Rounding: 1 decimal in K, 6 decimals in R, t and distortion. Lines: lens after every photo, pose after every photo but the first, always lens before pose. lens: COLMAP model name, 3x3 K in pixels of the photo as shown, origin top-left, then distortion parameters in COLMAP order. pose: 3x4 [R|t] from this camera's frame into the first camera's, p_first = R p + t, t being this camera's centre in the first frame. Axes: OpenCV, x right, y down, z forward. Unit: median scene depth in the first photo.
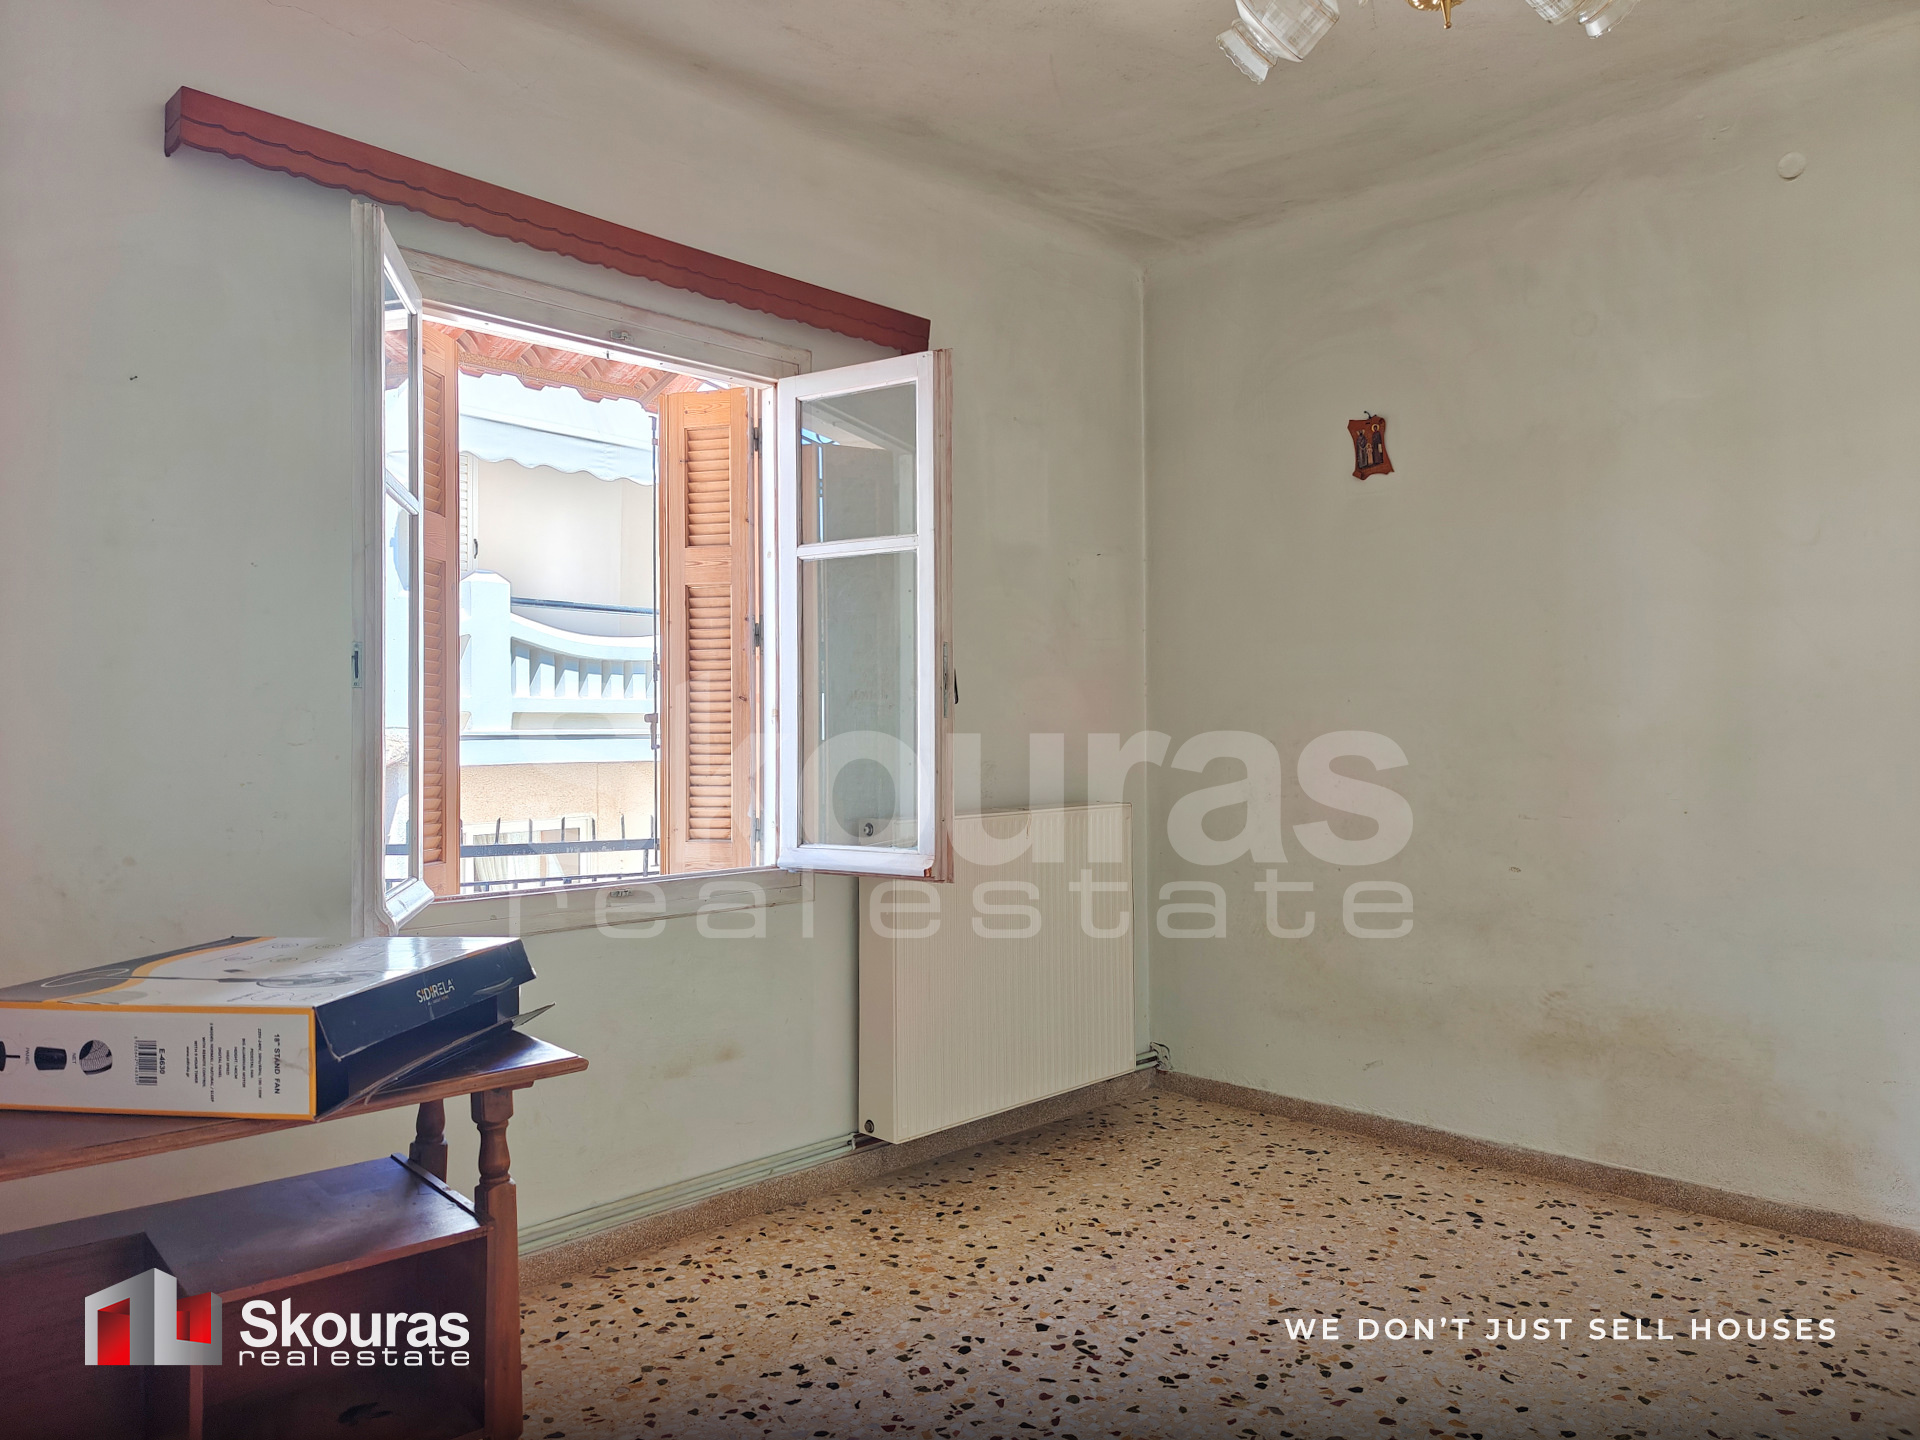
lens RADIAL K [[1294.5, 0, 964.7], [0, 1294.5, 709.4], [0, 0, 1]] dist [0.029948, -0.041814]
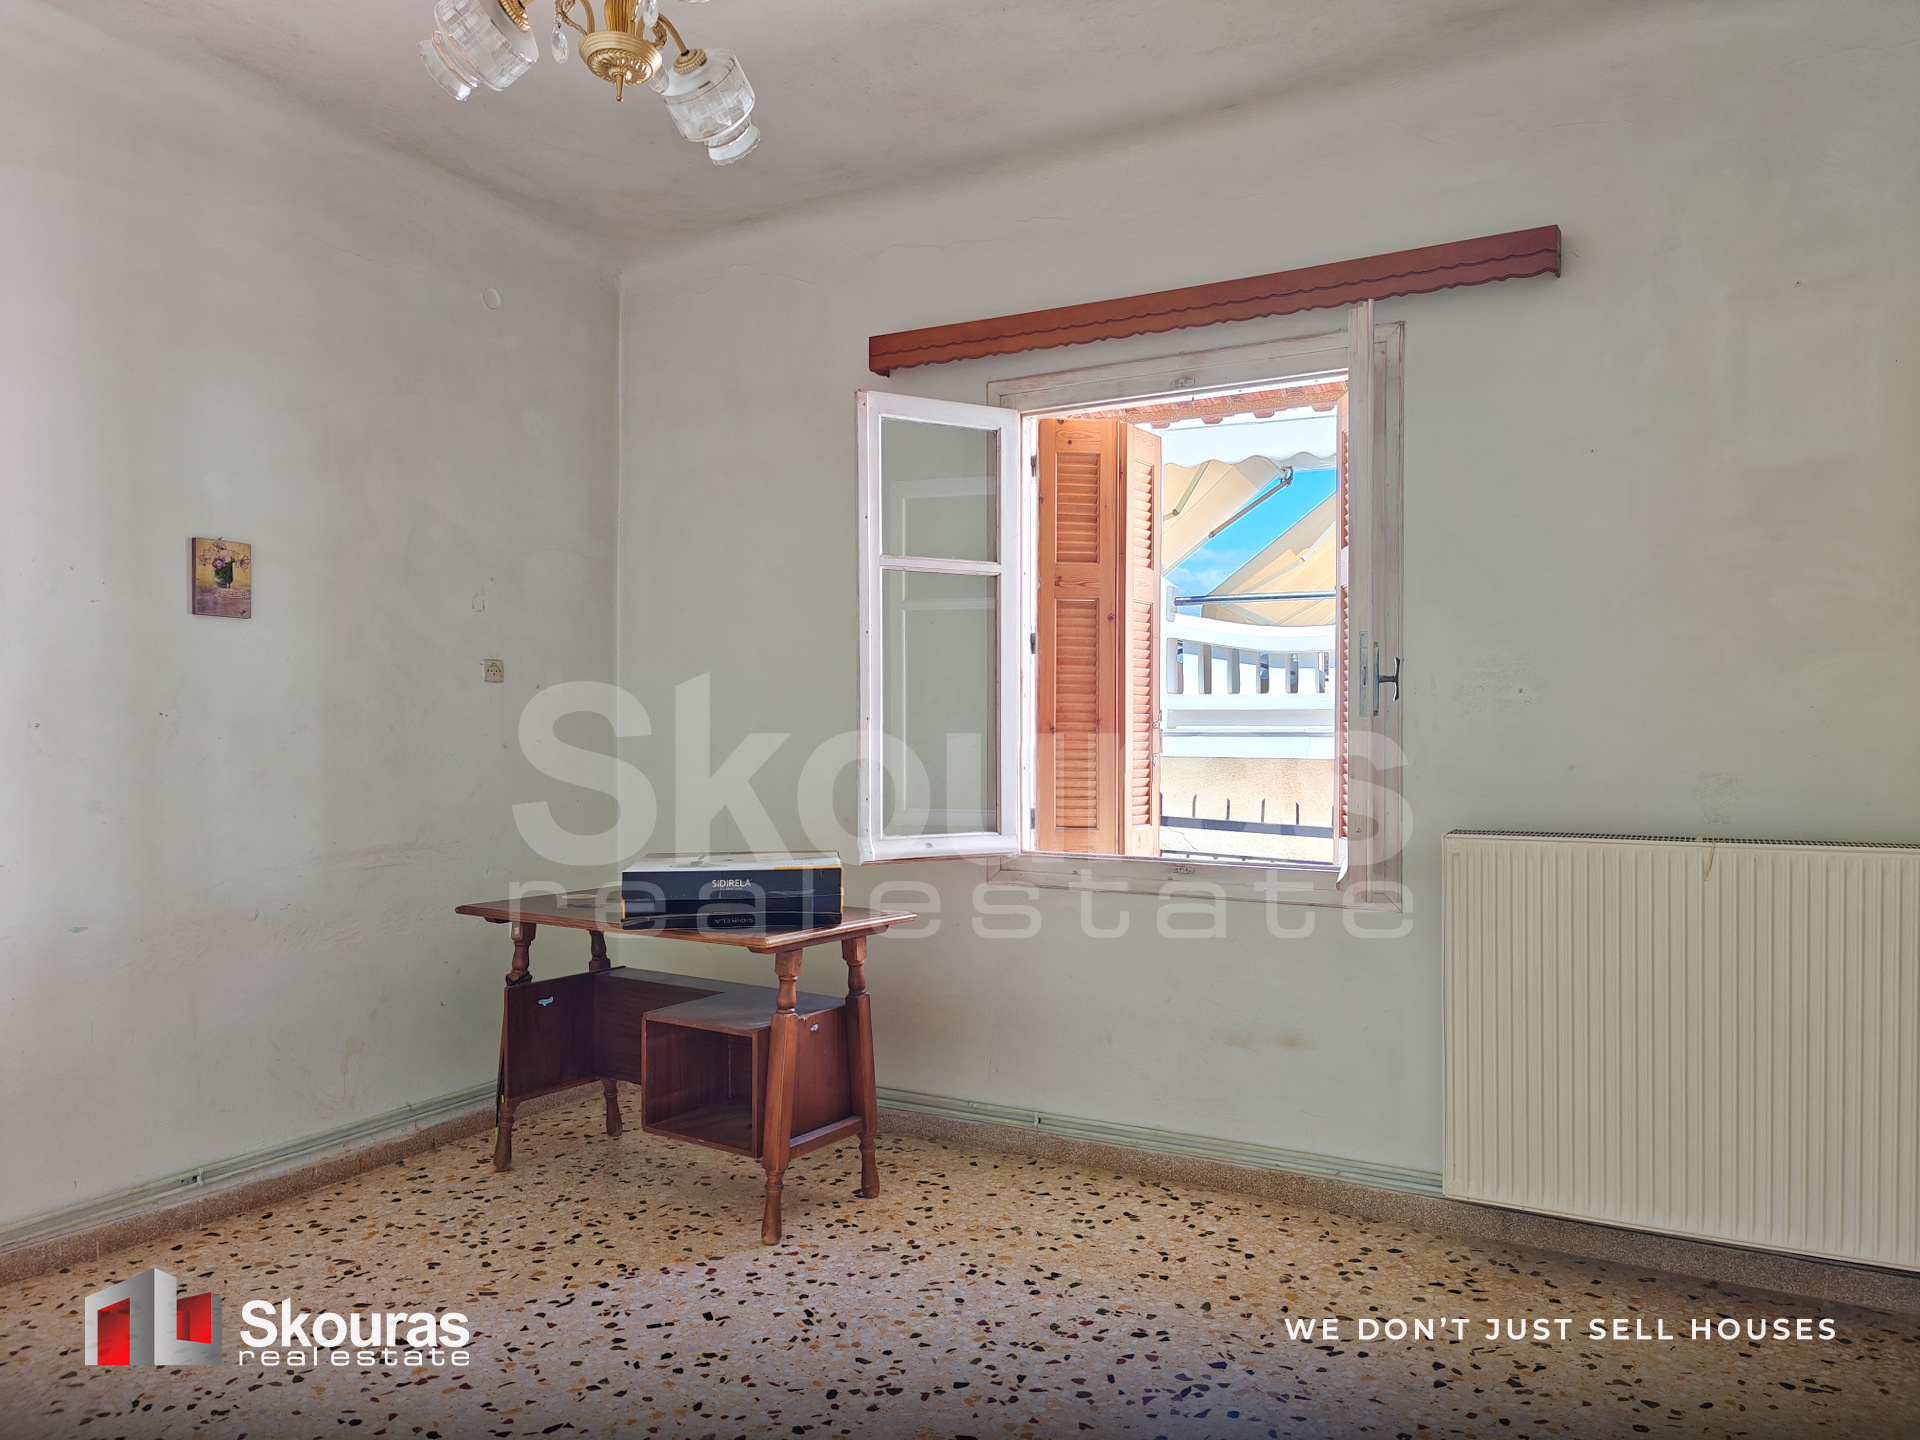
lens RADIAL K [[1294.5, 0, 955.2], [0, 1294.5, 729.9], [0, 0, 1]] dist [0.029948, -0.041814]
pose [[0.283233, 0.007353, -0.959023, 0.813133], [0.012328, 0.999860, 0.011306, 0.002828], [0.958972, -0.015025, 0.283103, 0.502272]]
